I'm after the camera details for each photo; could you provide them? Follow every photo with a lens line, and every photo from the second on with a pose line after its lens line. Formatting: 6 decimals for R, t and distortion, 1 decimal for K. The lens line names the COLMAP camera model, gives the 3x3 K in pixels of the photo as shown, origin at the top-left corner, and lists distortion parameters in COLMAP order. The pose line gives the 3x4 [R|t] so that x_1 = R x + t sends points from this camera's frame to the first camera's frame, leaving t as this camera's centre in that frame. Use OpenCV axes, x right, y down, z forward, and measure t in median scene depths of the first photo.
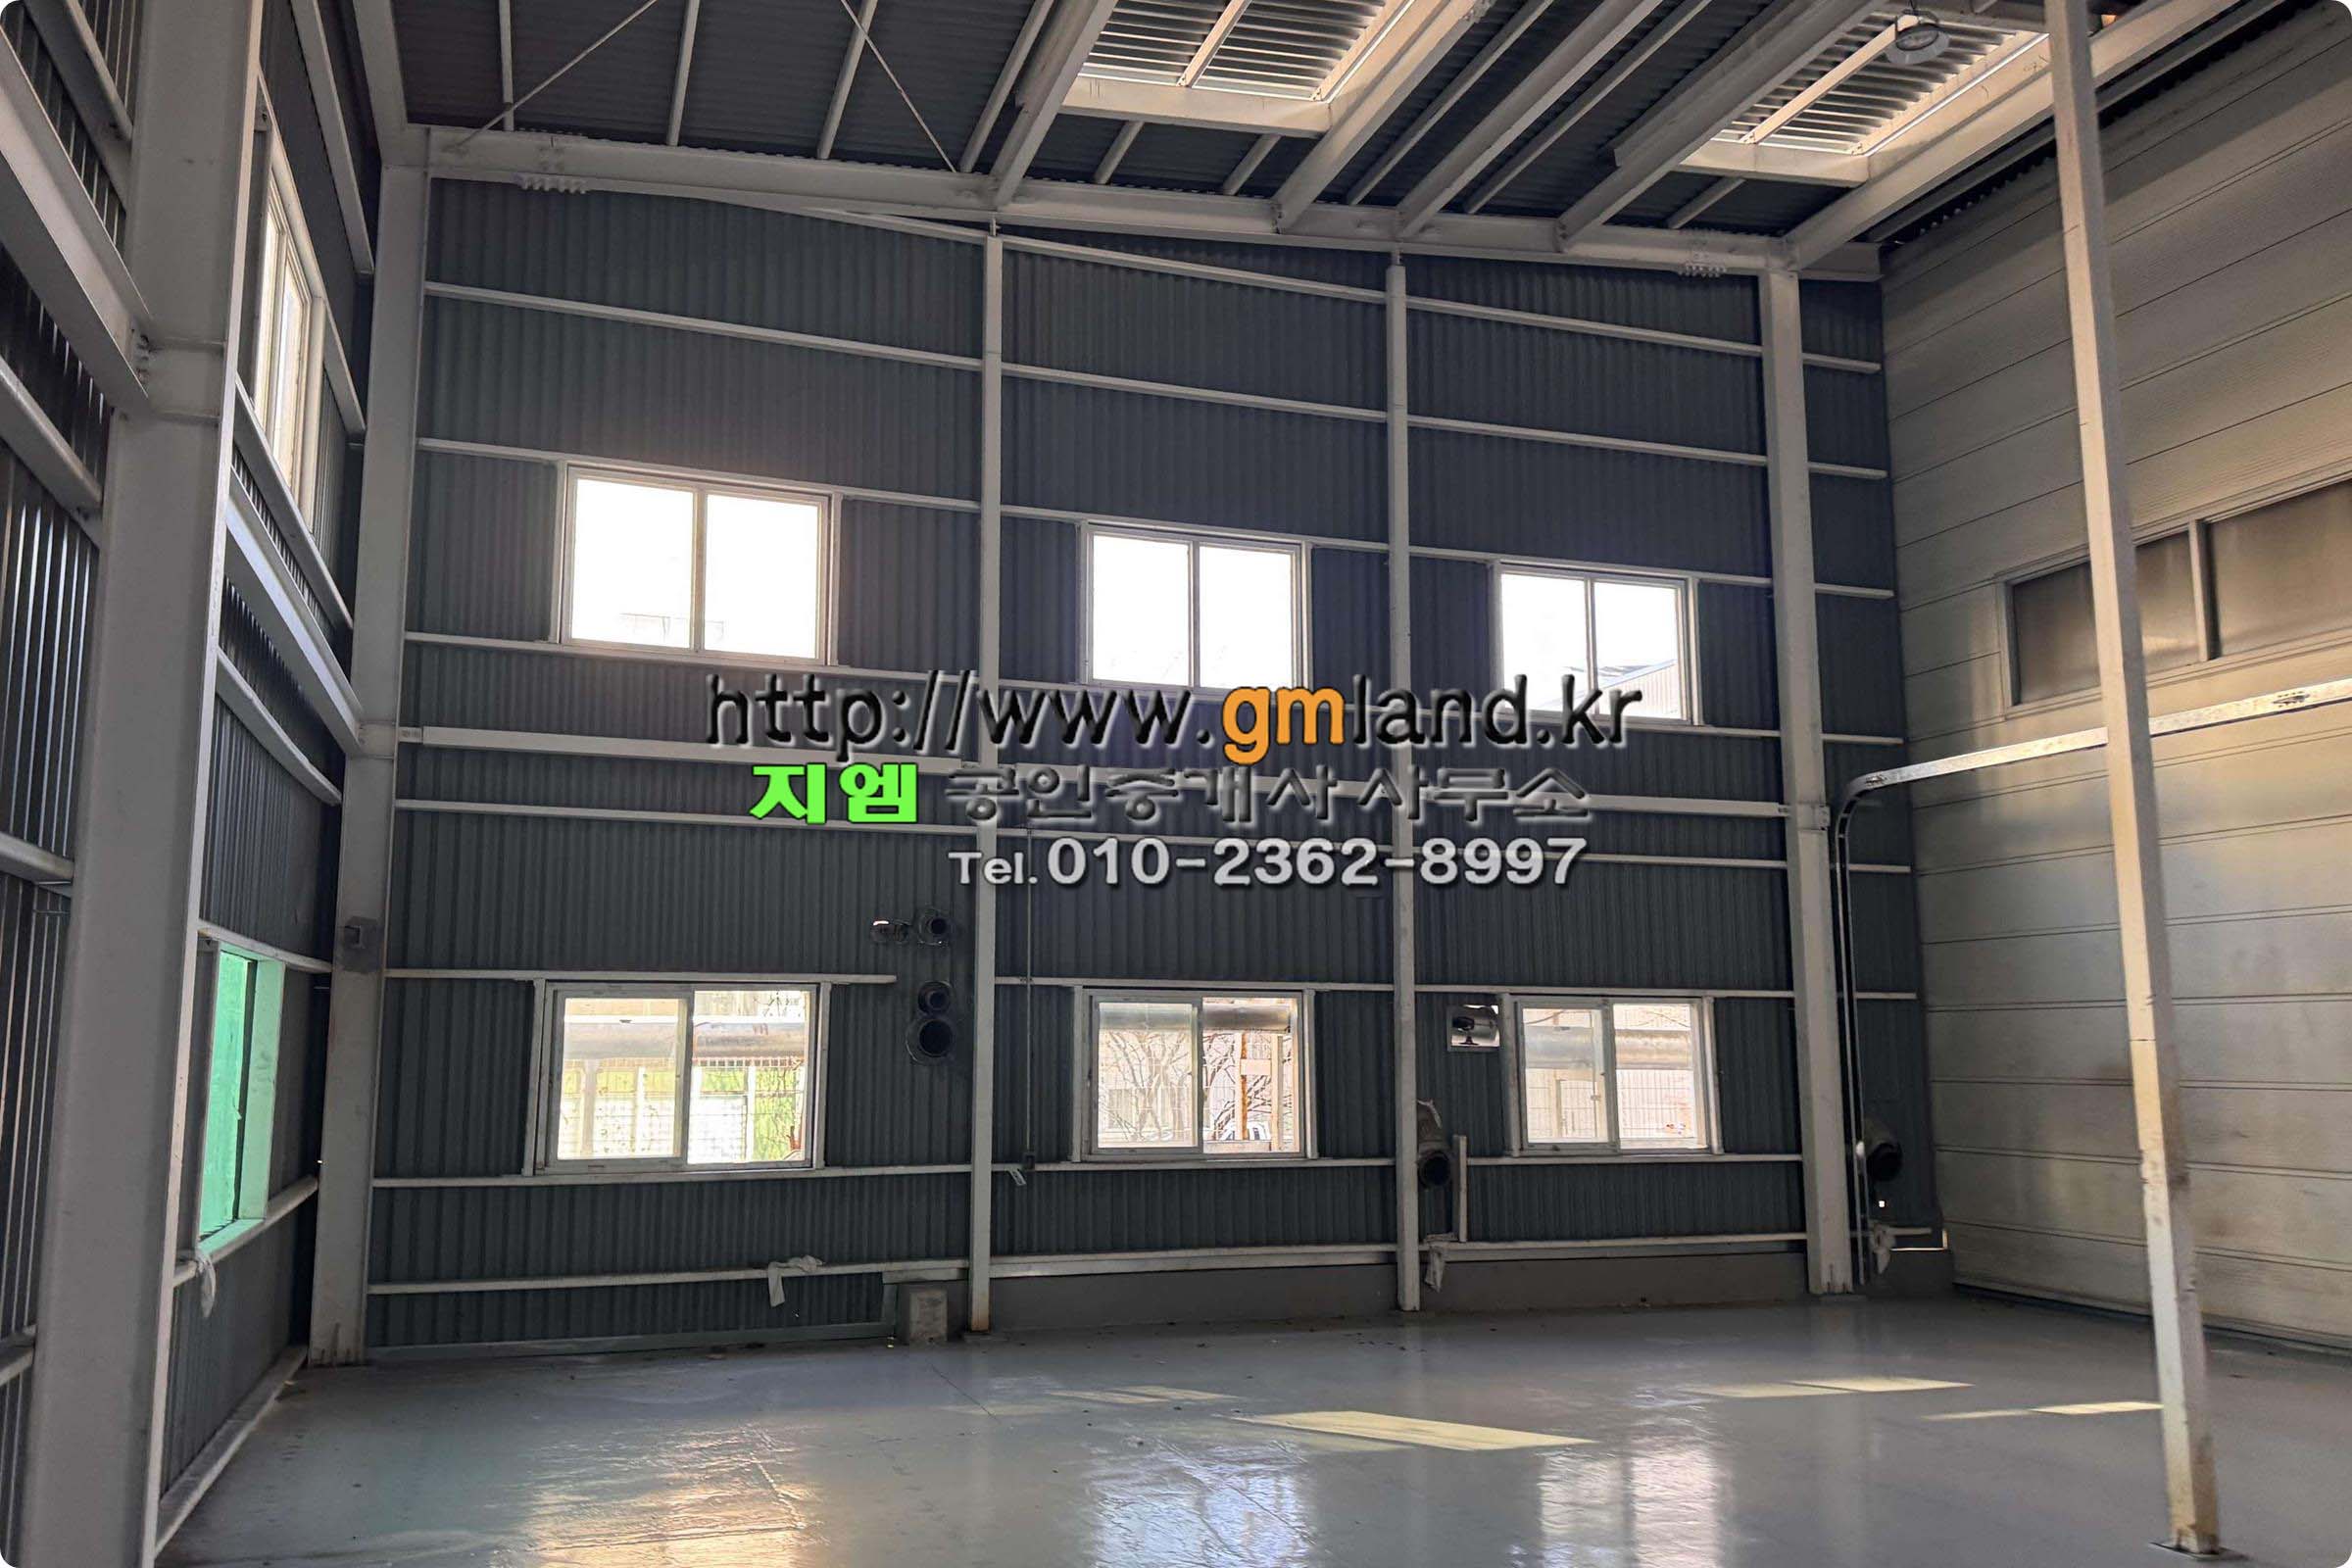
lens RADIAL K [[1722.1, 0, 1132.1], [0, 1722.1, 821.1], [0, 0, 1]] dist [0.066942, -0.083470]
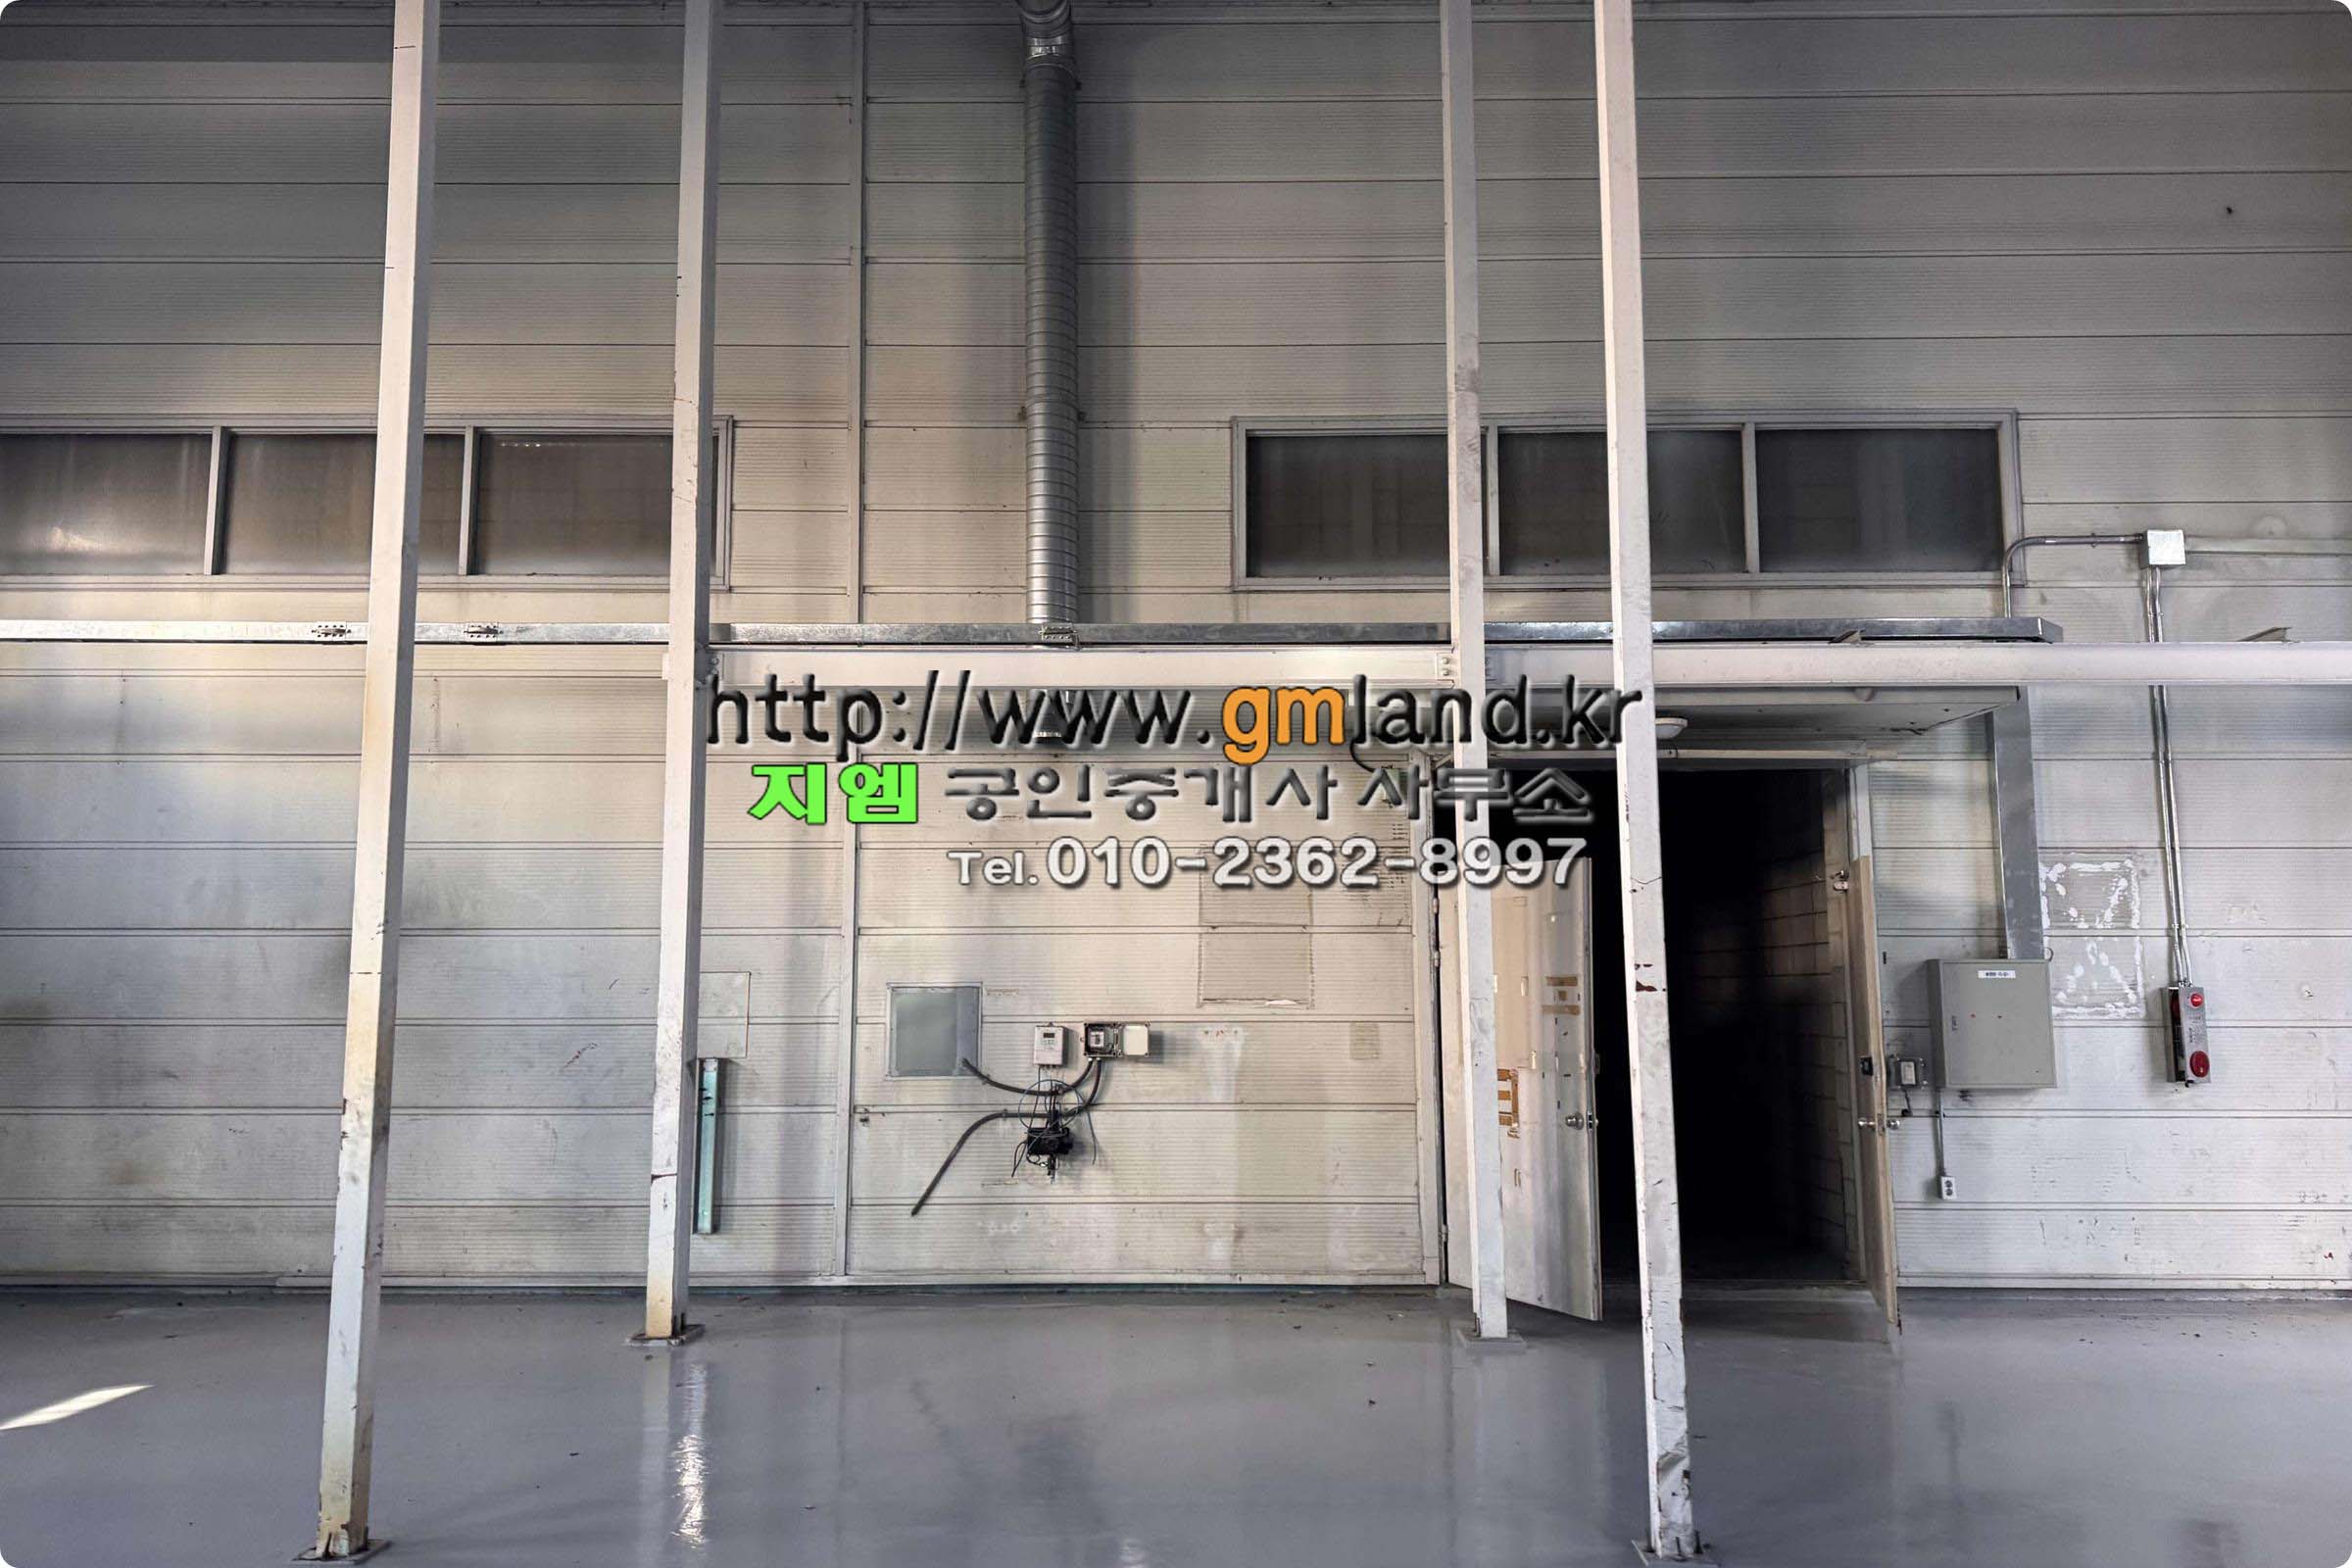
lens RADIAL K [[1678.6, 0, 1163.0], [0, 1678.6, 776.8], [0, 0, 1]] dist [0.071848, -0.071678]
pose [[0.346987, 0.113779, 0.930943, -0.056888], [-0.125290, 0.989340, -0.074217, 0.021715], [-0.929464, -0.090886, 0.357543, 0.186394]]
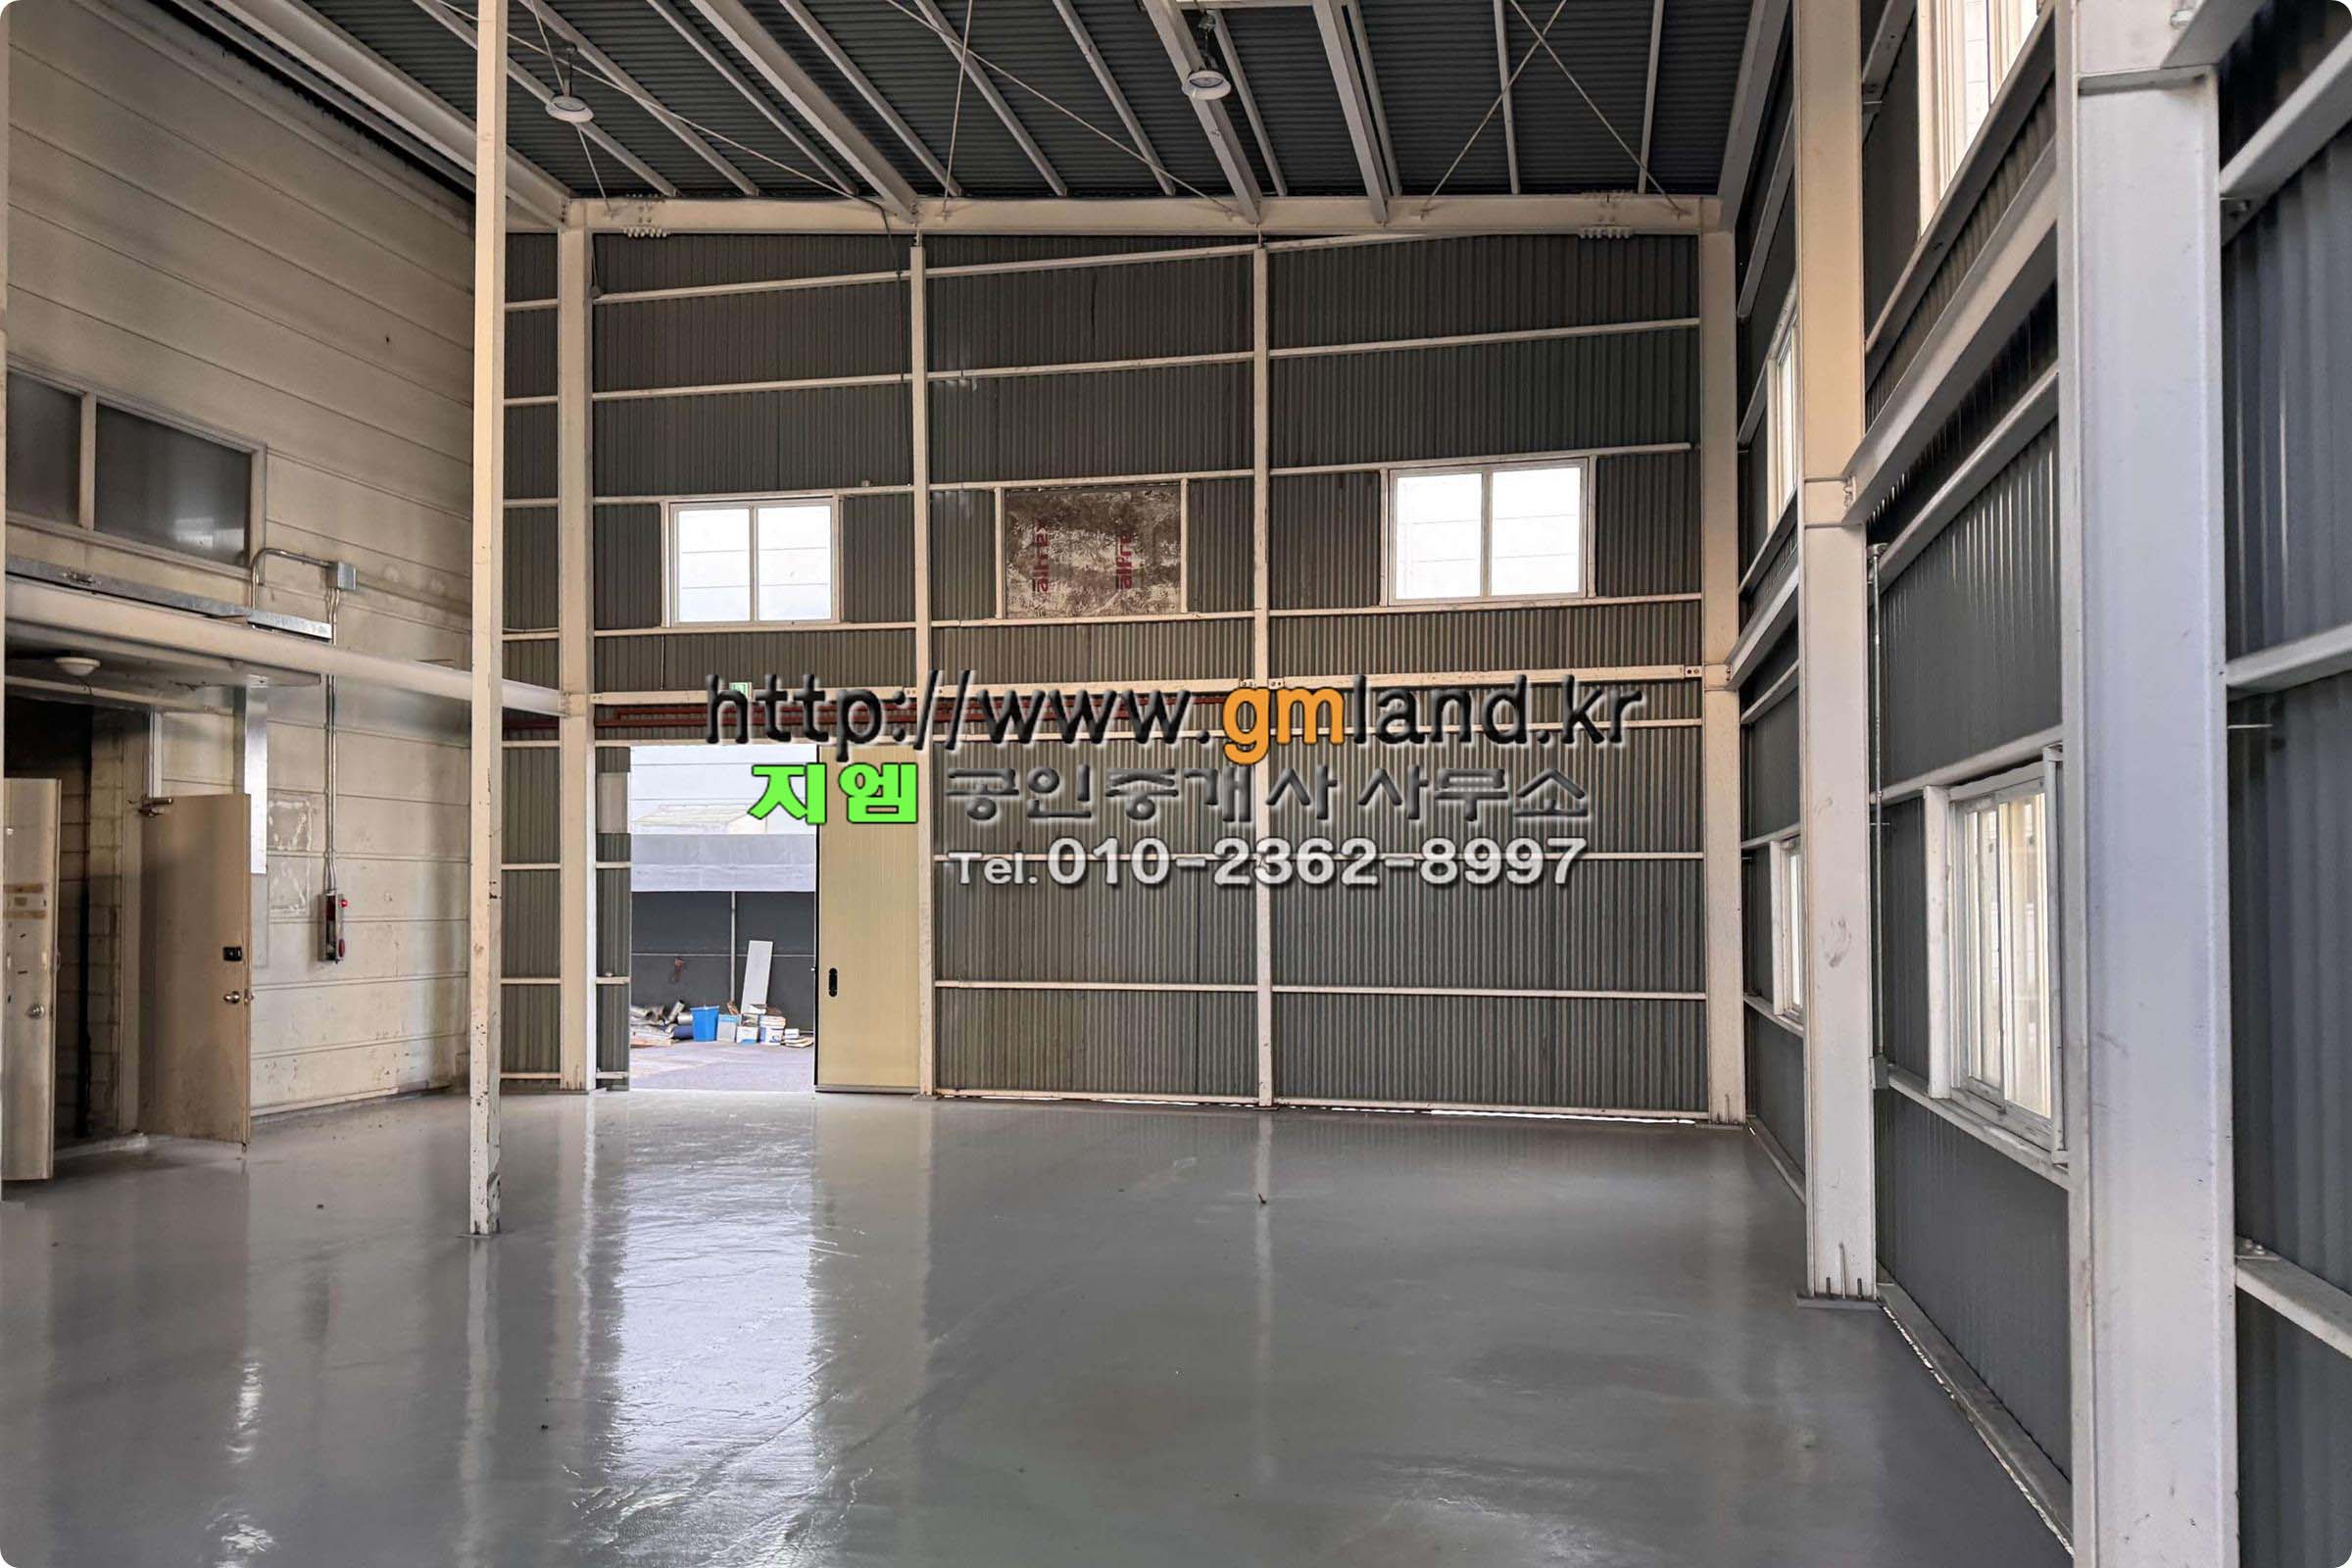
lens RADIAL K [[1722.1, 0, 1172.7], [0, 1722.1, 870.9], [0, 0, 1]] dist [0.066942, -0.083470]
pose [[-0.836716, 0.006032, 0.547604, -0.250749], [-0.076715, 0.988789, -0.128109, 0.100284], [-0.542237, -0.149200, -0.826872, 0.746706]]
